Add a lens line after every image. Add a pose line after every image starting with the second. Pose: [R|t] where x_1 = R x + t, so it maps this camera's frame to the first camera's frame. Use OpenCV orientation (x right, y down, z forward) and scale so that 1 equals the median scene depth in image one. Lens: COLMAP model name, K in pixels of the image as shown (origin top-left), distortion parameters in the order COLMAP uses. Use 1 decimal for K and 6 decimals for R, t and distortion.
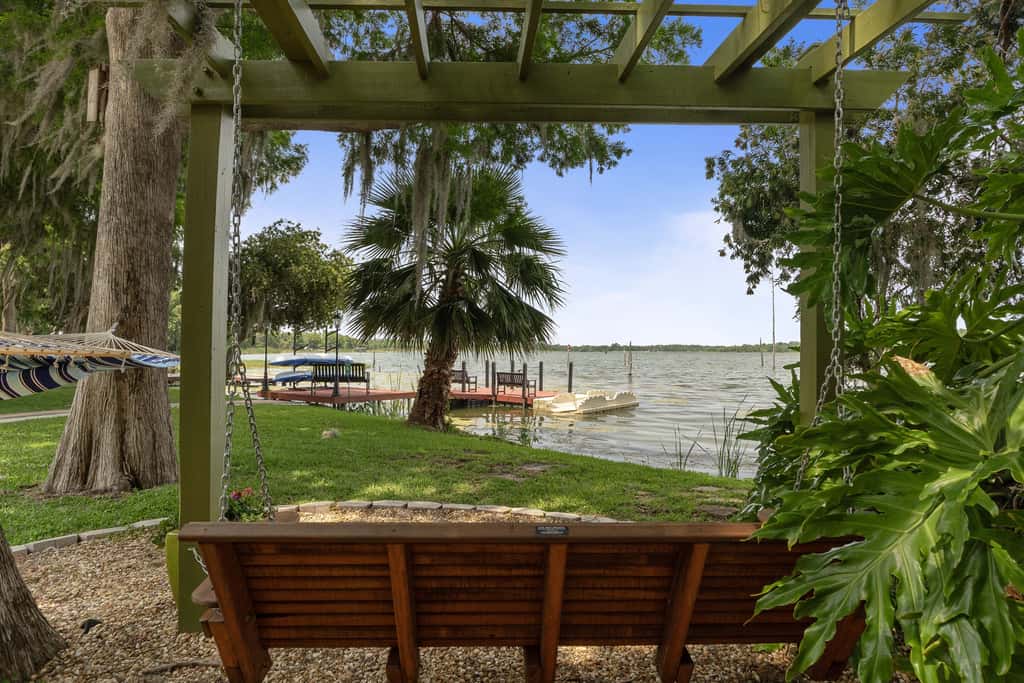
lens RADIAL K [[559.7, 0, 512.0], [0, 559.7, 341.5], [0, 0, 1]] dist [-0.003861, -0.001092]
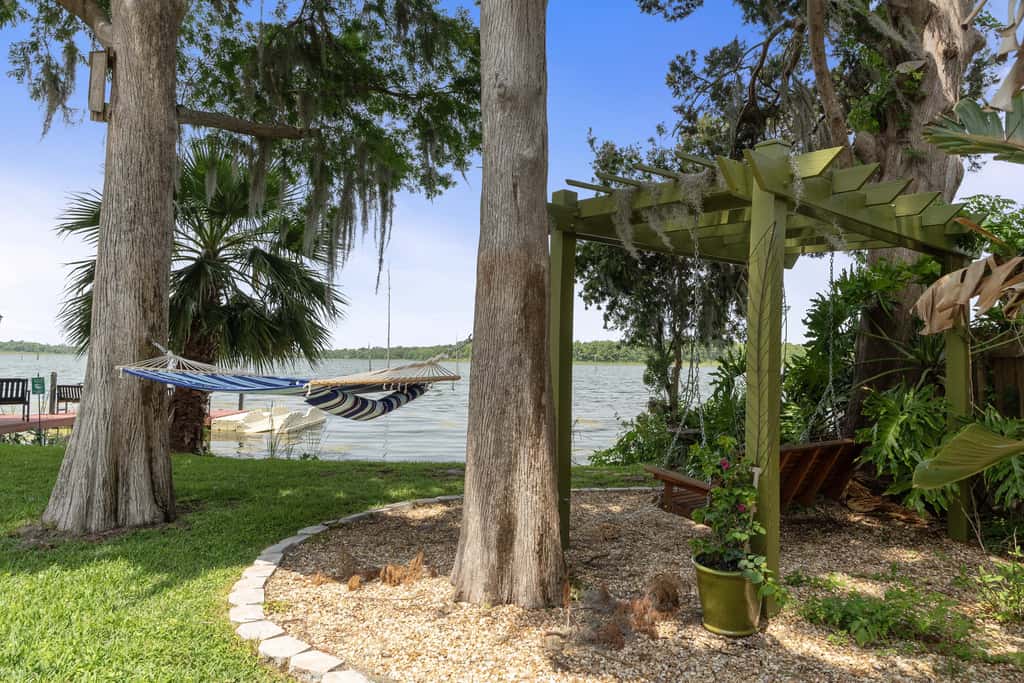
lens RADIAL K [[700.3, 0, 512.0], [0, 700.3, 341.5], [0, 0, 1]] dist [-0.002609, -0.002035]
pose [[0.795279, 0.020609, 0.605893, -0.911194], [-0.019187, 0.999777, -0.008823, -0.036112], [-0.605940, -0.004609, 0.795497, -0.277410]]
